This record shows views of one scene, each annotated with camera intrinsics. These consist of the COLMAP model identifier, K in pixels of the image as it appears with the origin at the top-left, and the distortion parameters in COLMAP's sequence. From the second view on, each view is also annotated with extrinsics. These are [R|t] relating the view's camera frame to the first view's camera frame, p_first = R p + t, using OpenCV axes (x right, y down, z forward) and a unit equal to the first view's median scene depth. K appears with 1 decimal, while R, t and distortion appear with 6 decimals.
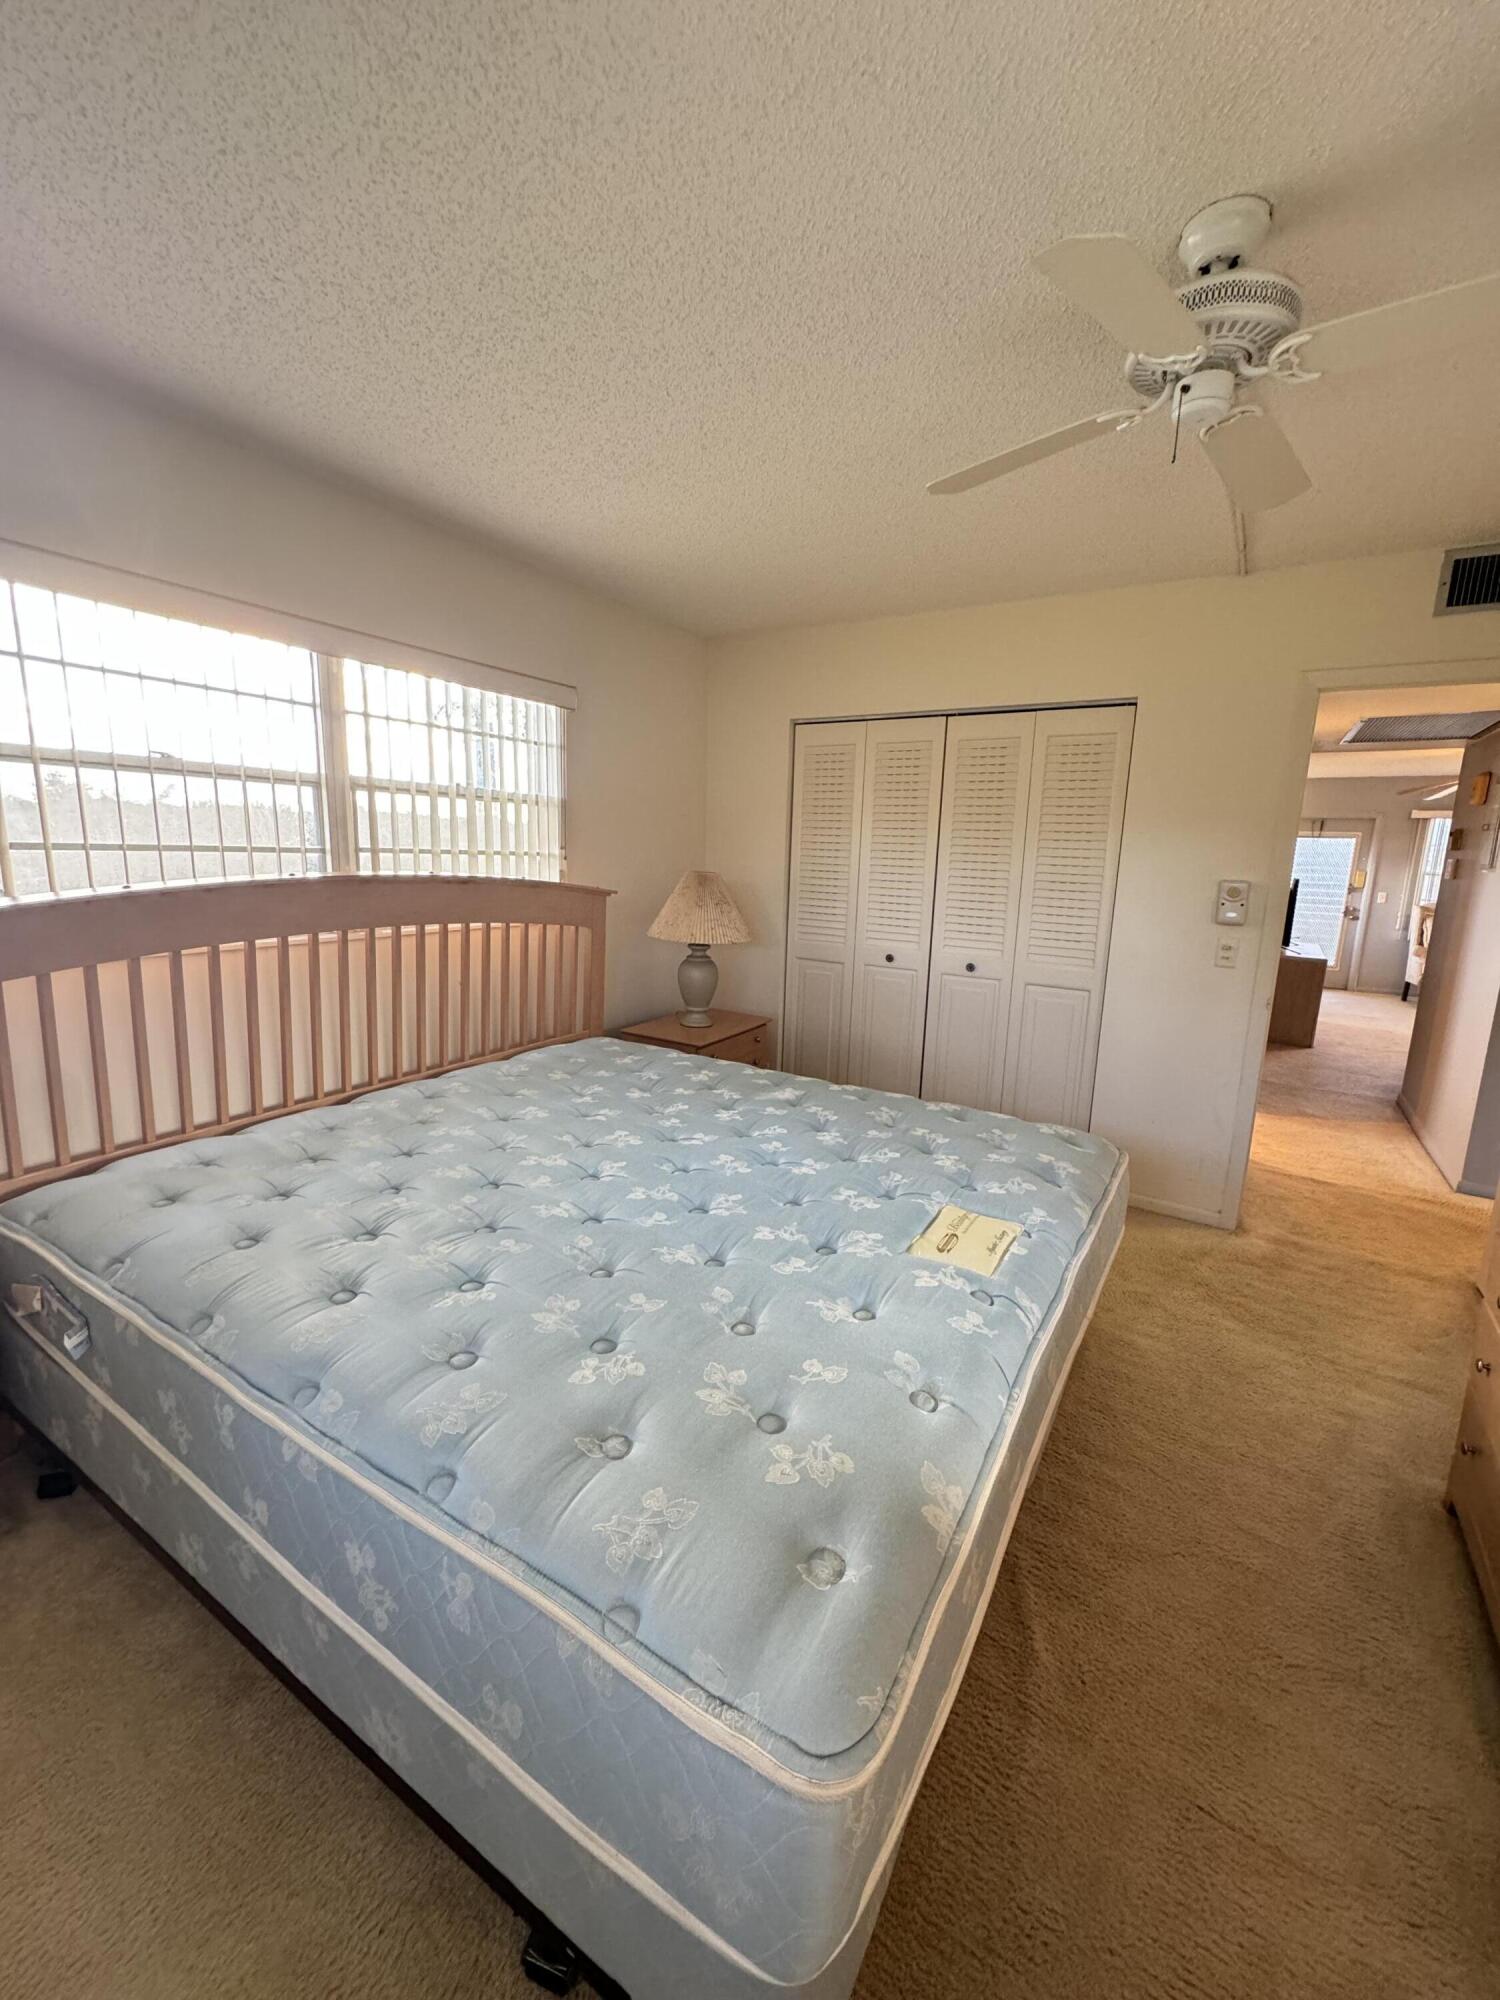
lens RADIAL K [[805.6, 0, 750.0], [0, 805.6, 1000.0], [0, 0, 1]] dist [0.022794, -0.000040]
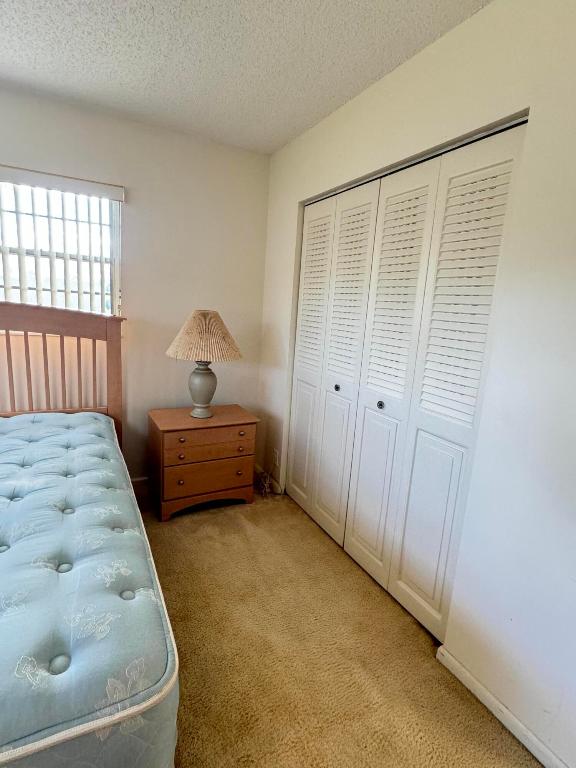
lens RADIAL K [[402.9, 0, 288.0], [0, 402.9, 384.0], [0, 0, 1]] dist [-0.000992, -0.000941]
pose [[0.858135, 0.122482, -0.498601, 0.463838], [-0.132567, 0.991056, 0.015294, -0.064055], [0.496015, 0.052974, 0.866697, 0.492659]]
